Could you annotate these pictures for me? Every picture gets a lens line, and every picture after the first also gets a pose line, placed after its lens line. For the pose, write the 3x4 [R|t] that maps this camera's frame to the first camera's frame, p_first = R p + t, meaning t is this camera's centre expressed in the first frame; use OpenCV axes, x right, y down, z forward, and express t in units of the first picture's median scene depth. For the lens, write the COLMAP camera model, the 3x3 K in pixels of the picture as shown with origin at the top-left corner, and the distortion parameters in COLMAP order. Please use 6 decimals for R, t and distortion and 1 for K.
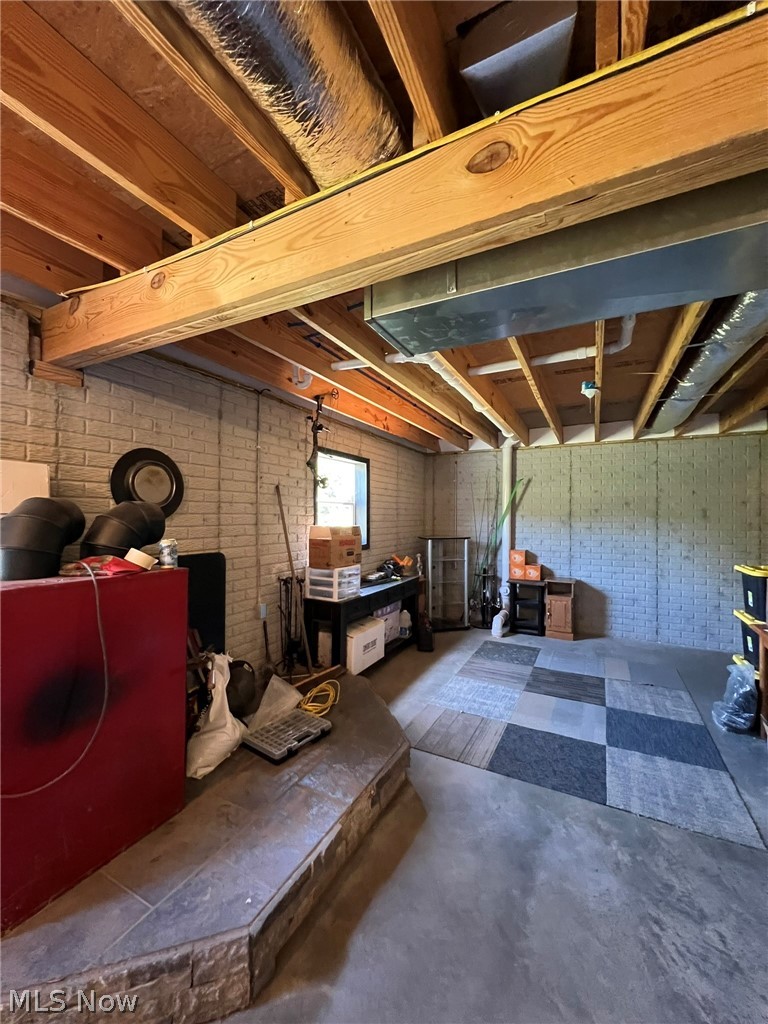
lens RADIAL K [[410.0, 0, 384.0], [0, 410.0, 512.0], [0, 0, 1]] dist [-0.002037, 0.000197]
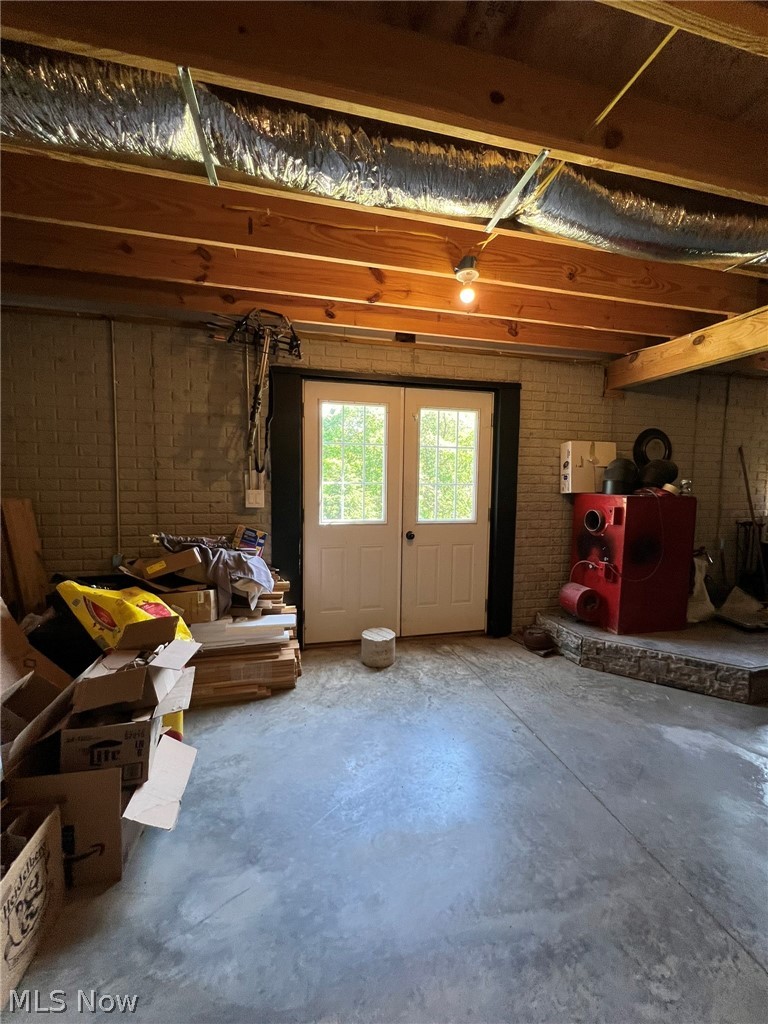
lens RADIAL K [[410.0, 0, 384.0], [0, 410.0, 512.0], [0, 0, 1]] dist [-0.002037, 0.000197]
pose [[0.645966, 0.059472, -0.761046, -0.002941], [-0.003579, 0.997186, 0.074887, 0.059533], [0.763358, -0.045650, 0.644361, -0.900091]]
